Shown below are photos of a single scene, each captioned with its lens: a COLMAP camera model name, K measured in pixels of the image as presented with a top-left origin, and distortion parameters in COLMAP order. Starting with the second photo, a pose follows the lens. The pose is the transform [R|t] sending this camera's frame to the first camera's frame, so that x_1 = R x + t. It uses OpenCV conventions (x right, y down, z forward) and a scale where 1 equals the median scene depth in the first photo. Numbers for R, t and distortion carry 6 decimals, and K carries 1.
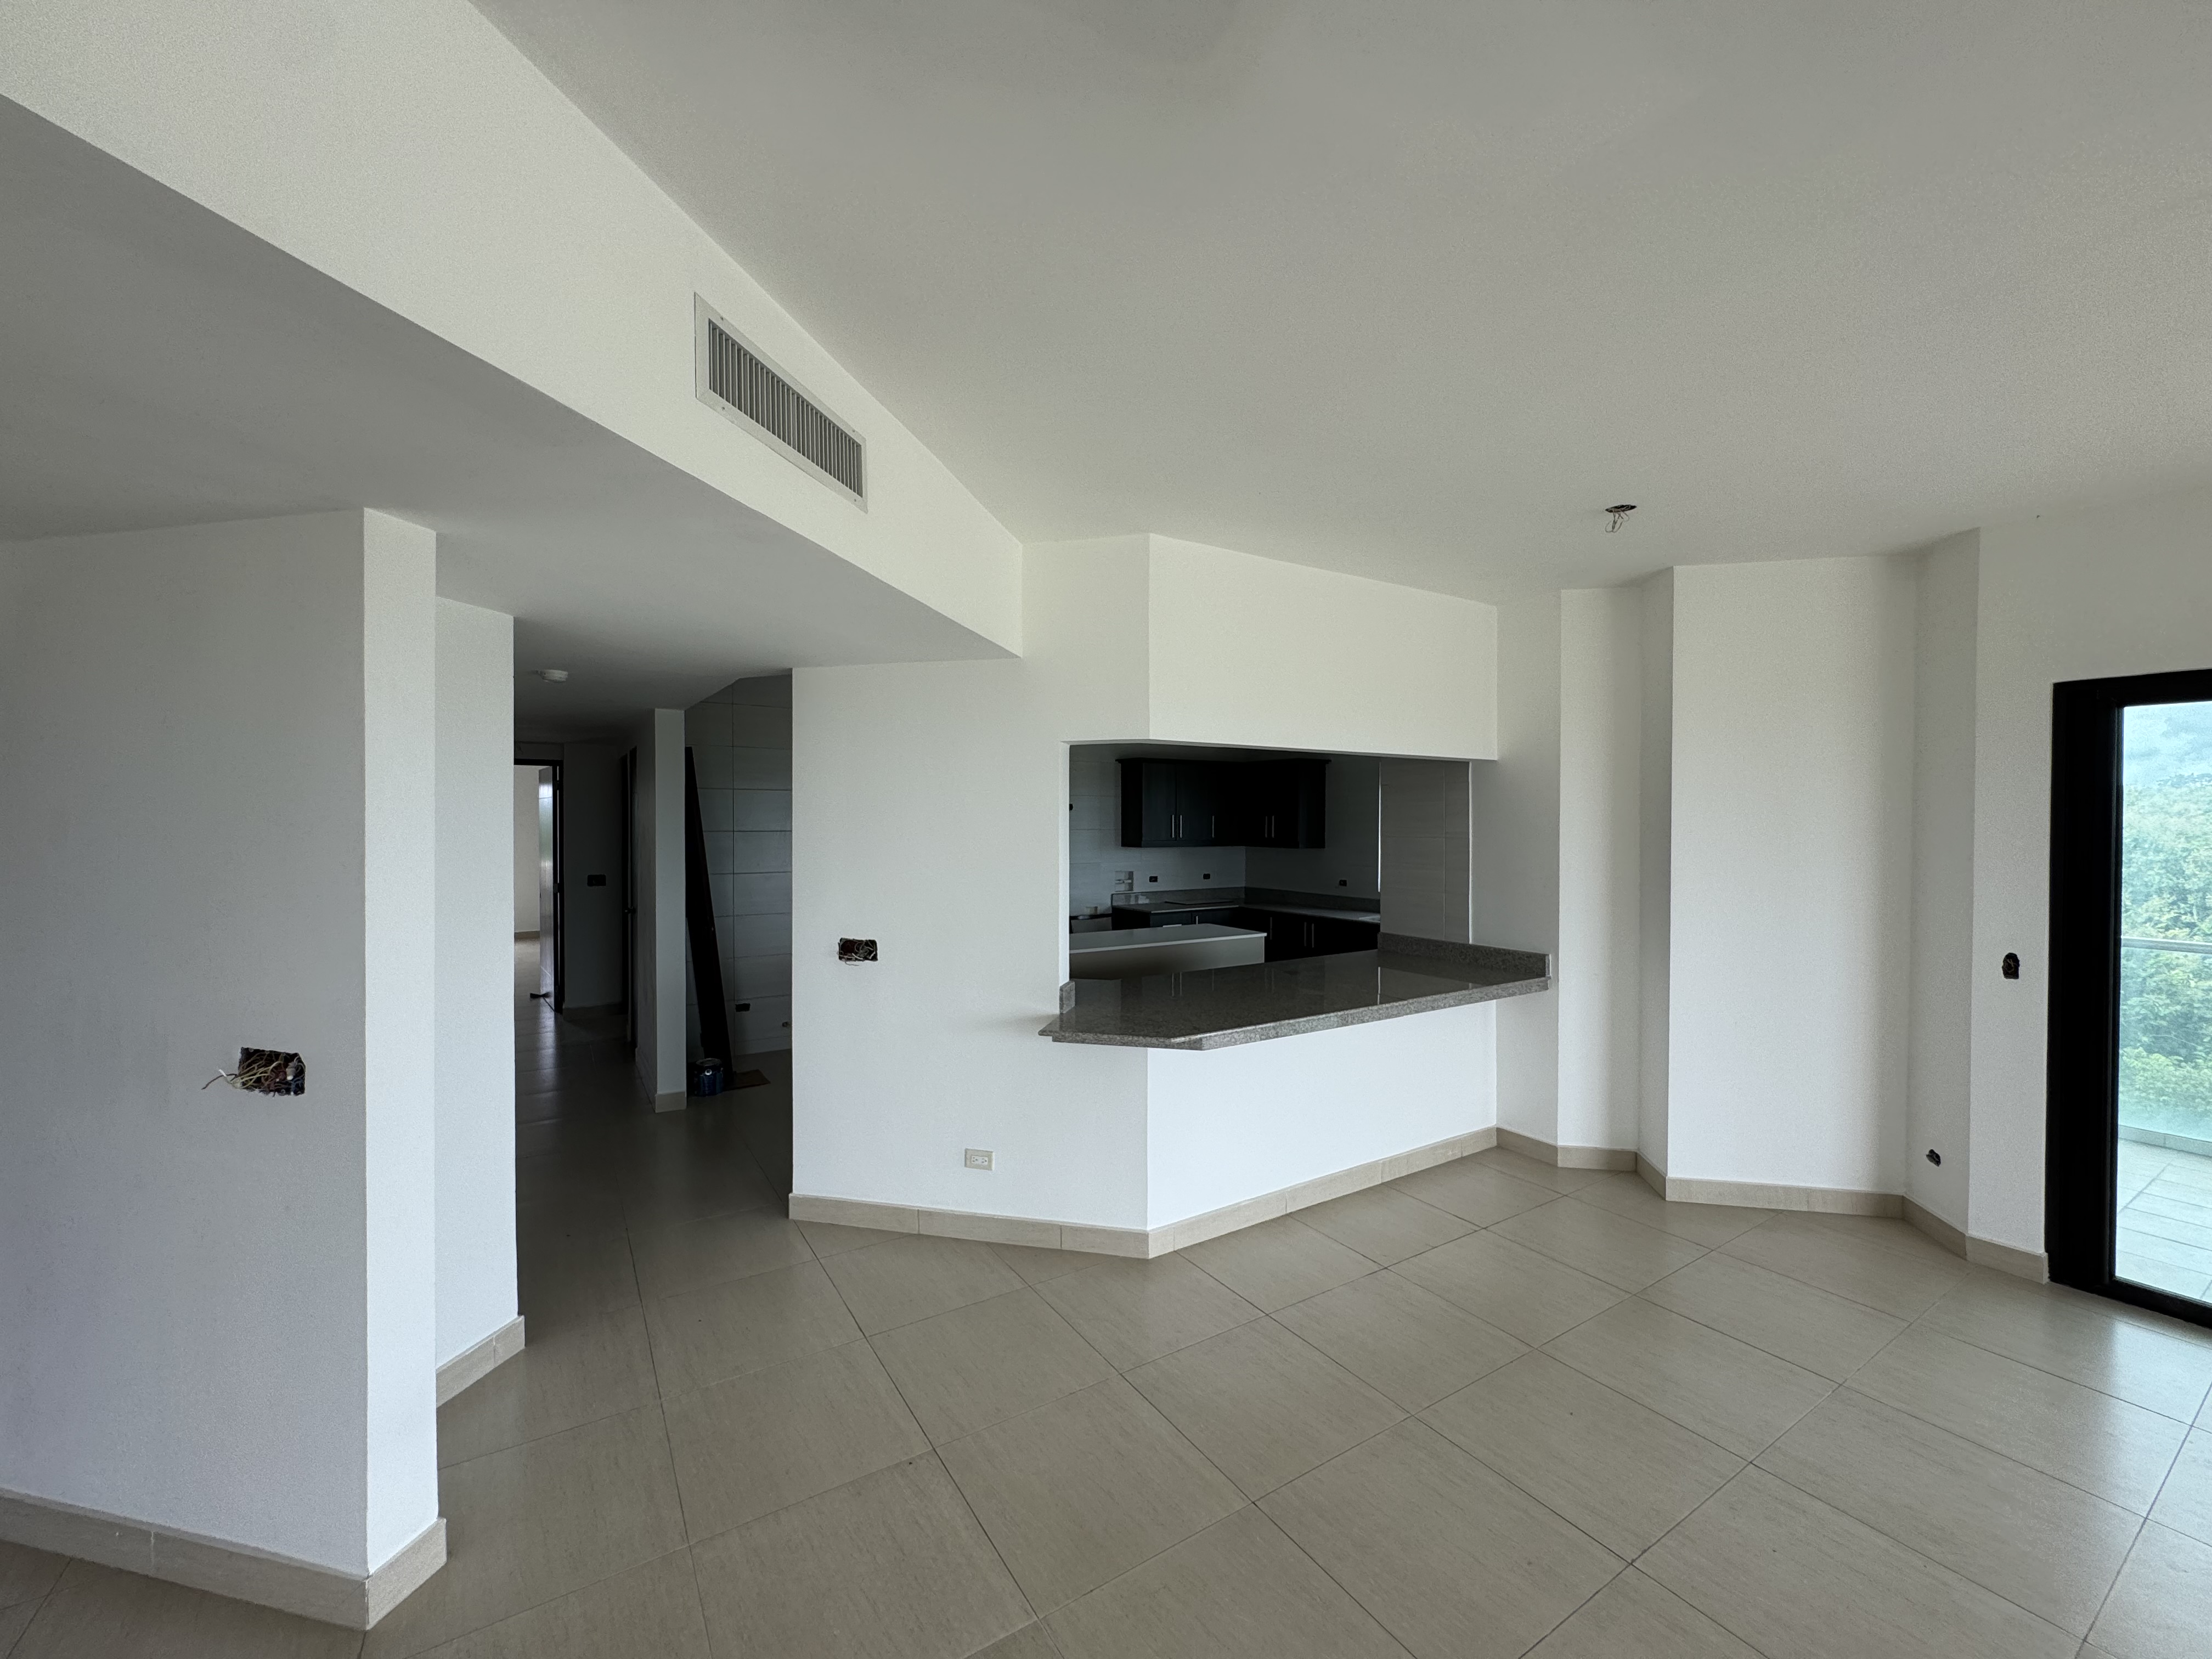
lens RADIAL K [[886.3, 0, 1104.6], [0, 886.3, 827.9], [0, 0, 1]] dist [-0.000342, 0.000922]
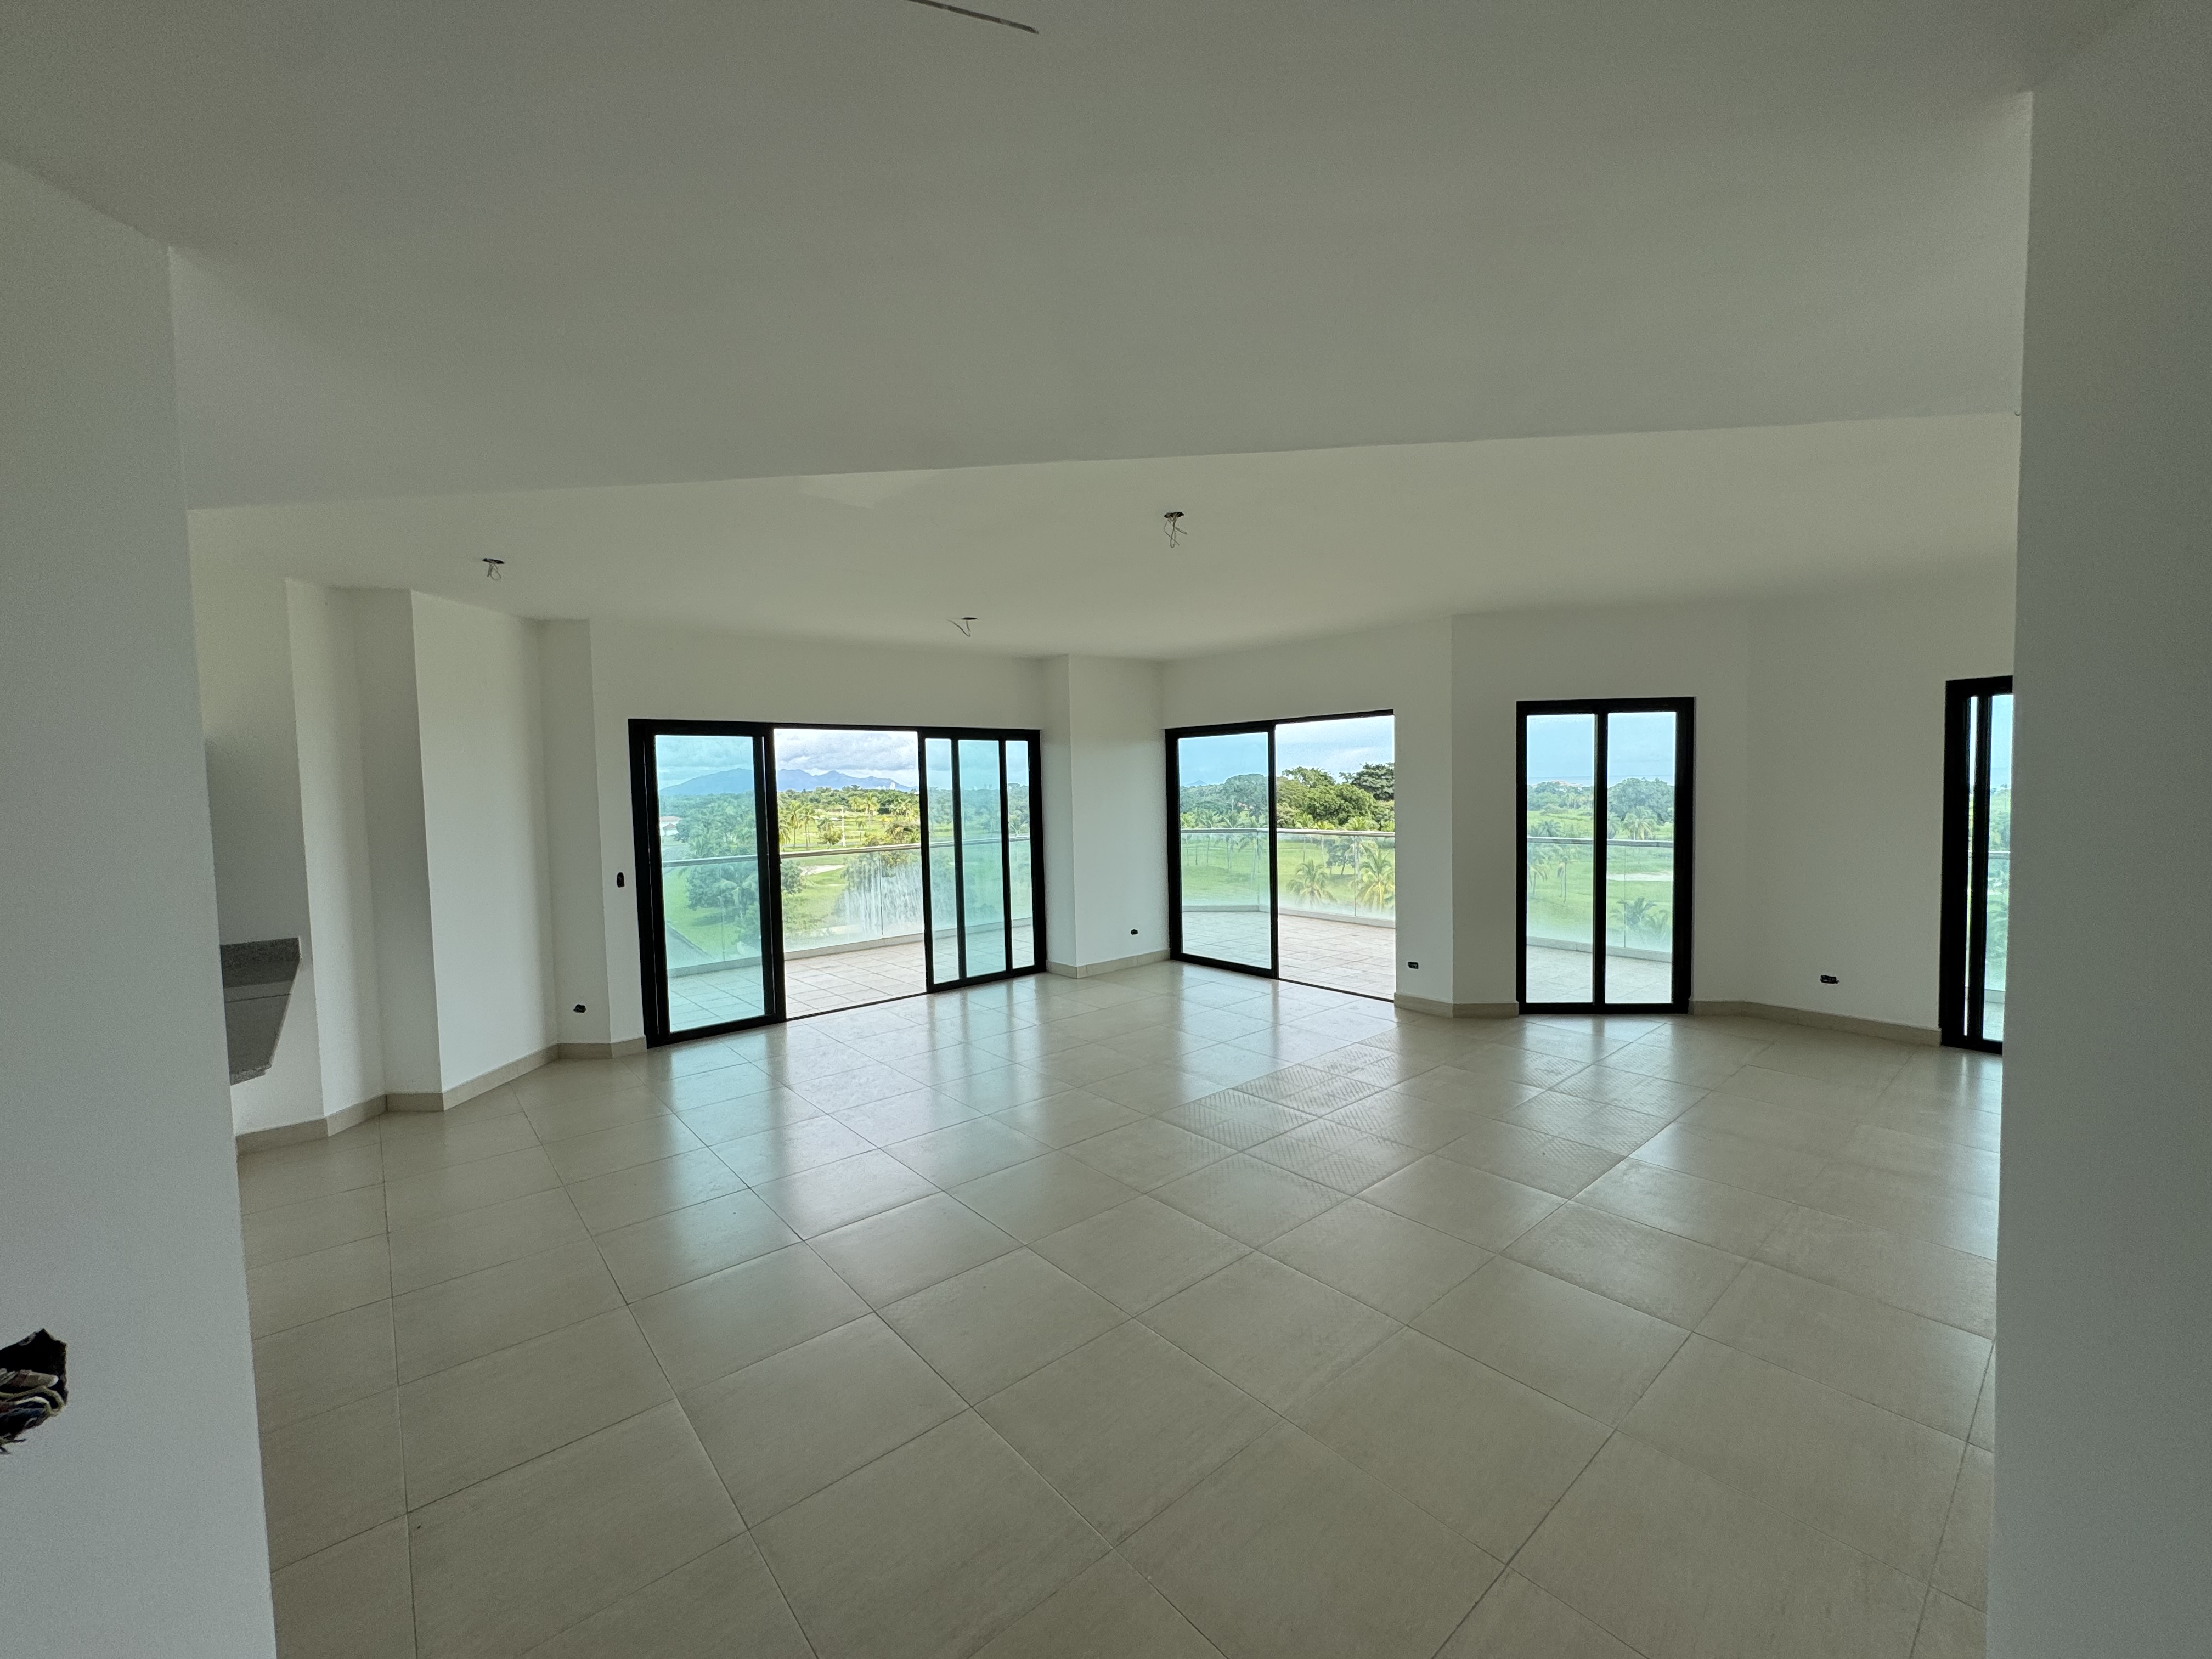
lens RADIAL K [[886.3, 0, 1104.6], [0, 886.3, 827.9], [0, 0, 1]] dist [-0.000342, 0.000922]
pose [[-0.133358, -0.048408, 0.989885, -0.602257], [0.035410, 0.997936, 0.053572, -0.004267], [-0.990435, 0.042196, -0.131369, 0.207619]]
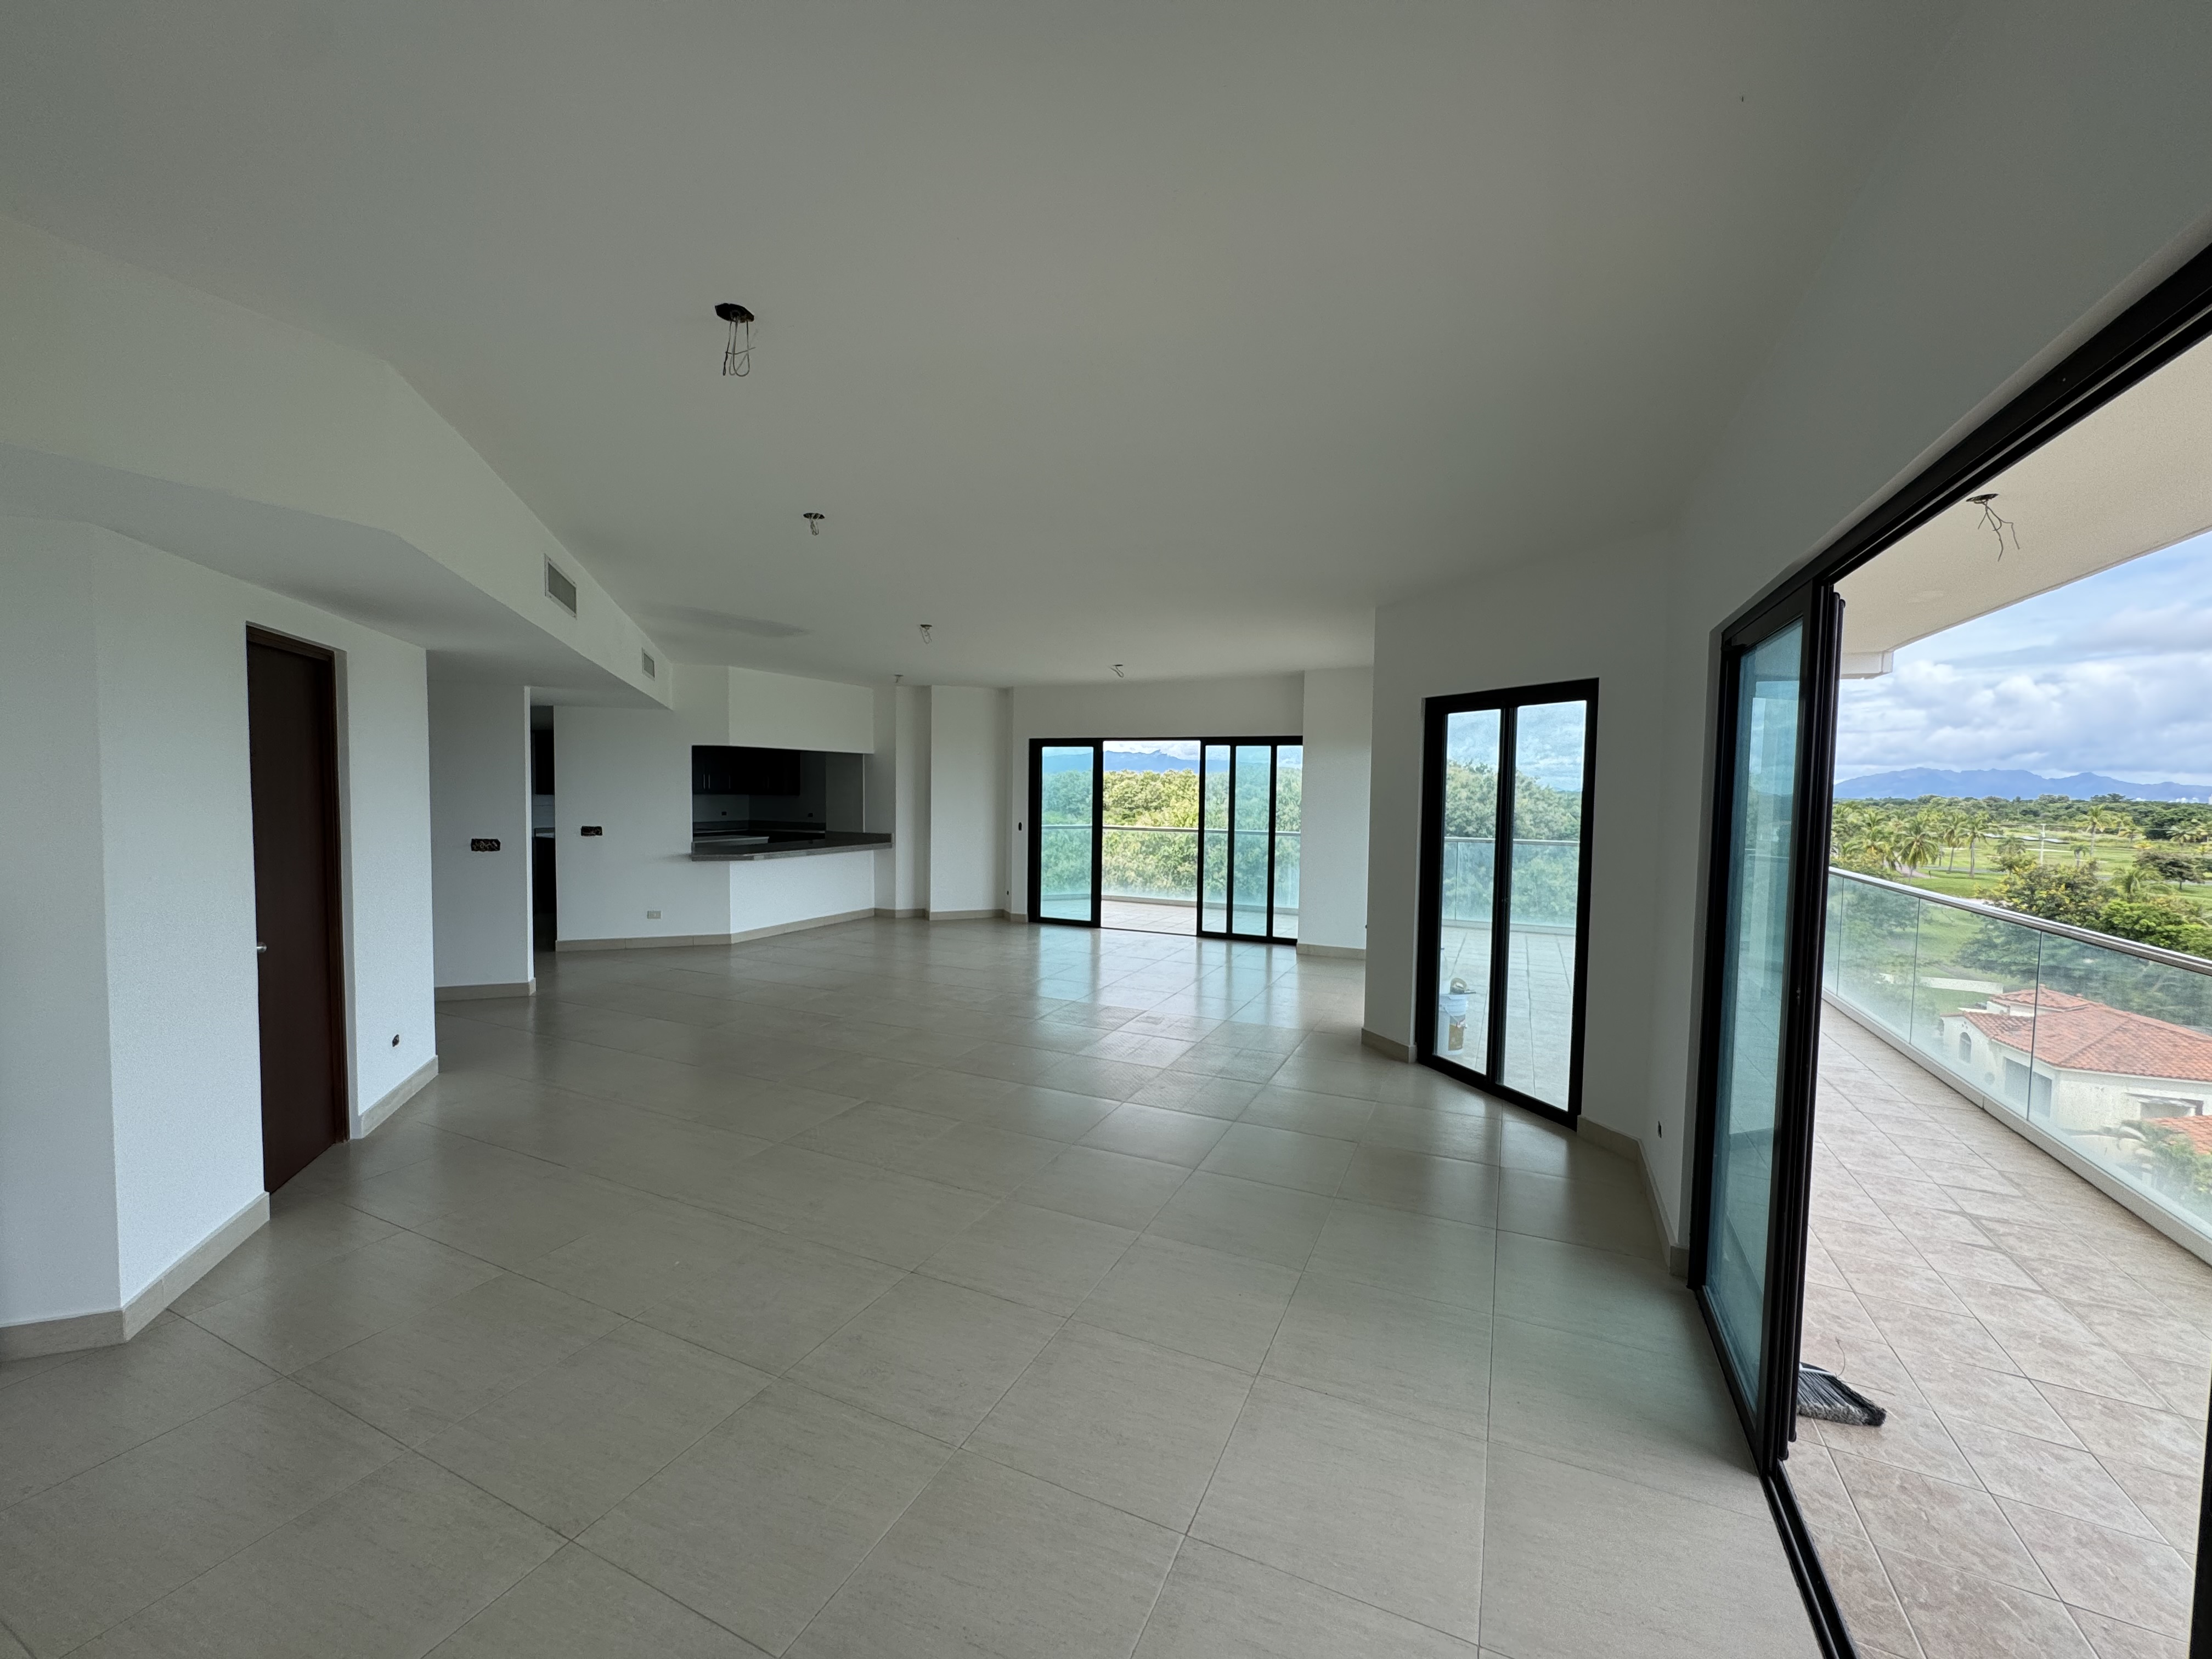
lens RADIAL K [[886.3, 0, 1104.6], [0, 886.3, 827.9], [0, 0, 1]] dist [-0.000342, 0.000922]
pose [[0.841910, -0.015327, 0.539400, -0.325587], [-0.006780, 0.999217, 0.038975, 0.025384], [-0.539575, -0.036471, 0.841147, -1.356125]]
